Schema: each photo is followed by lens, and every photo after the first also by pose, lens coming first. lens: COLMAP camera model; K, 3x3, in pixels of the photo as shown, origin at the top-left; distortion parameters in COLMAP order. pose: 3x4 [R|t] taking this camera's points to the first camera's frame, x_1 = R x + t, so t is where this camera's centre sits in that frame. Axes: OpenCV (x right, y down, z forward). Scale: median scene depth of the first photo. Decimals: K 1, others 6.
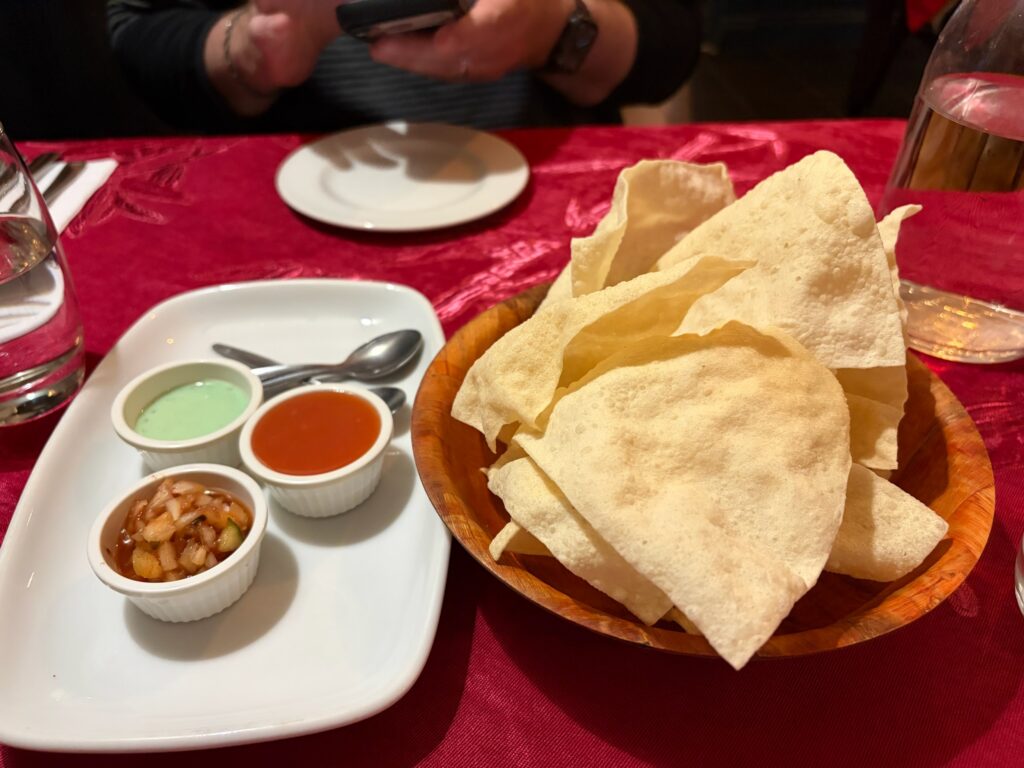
lens RADIAL K [[811.2, 0, 512.0], [0, 811.2, 384.0], [0, 0, 1]] dist [-0.004020, -0.007465]
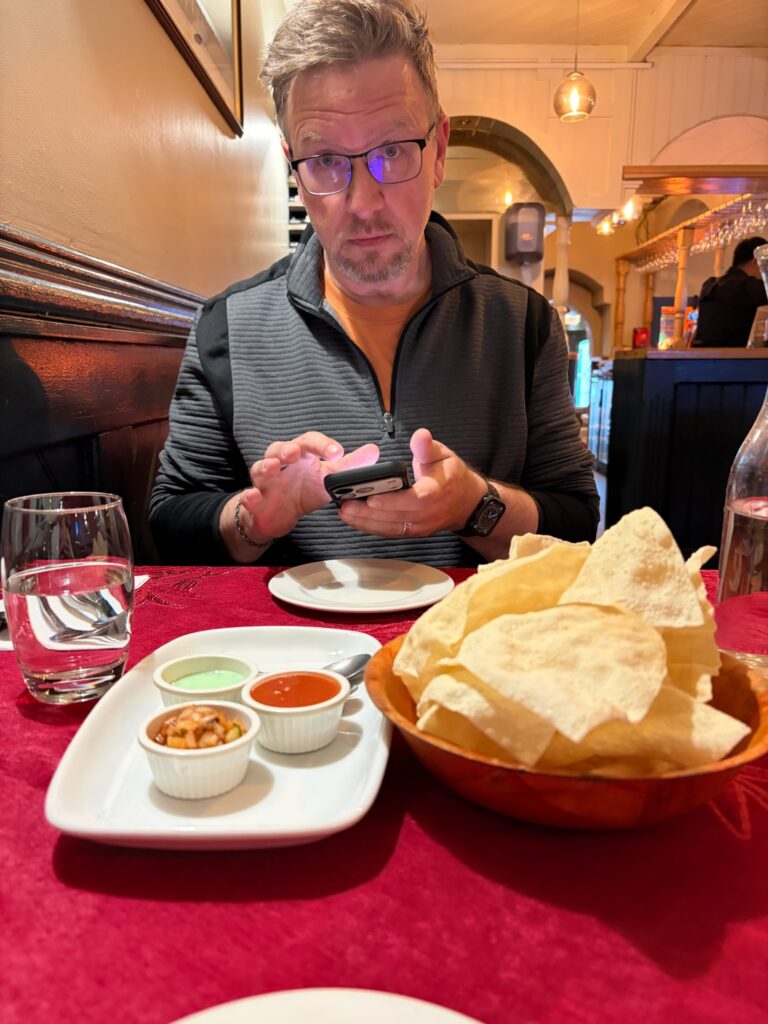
lens RADIAL K [[811.2, 0, 384.0], [0, 811.2, 512.0], [0, 0, 1]] dist [-0.004020, -0.007465]
pose [[0.996308, 0.013927, -0.084709, 0.028482], [-0.053178, 0.874758, -0.481632, 0.531191], [0.067392, 0.484359, 0.872270, -0.414113]]
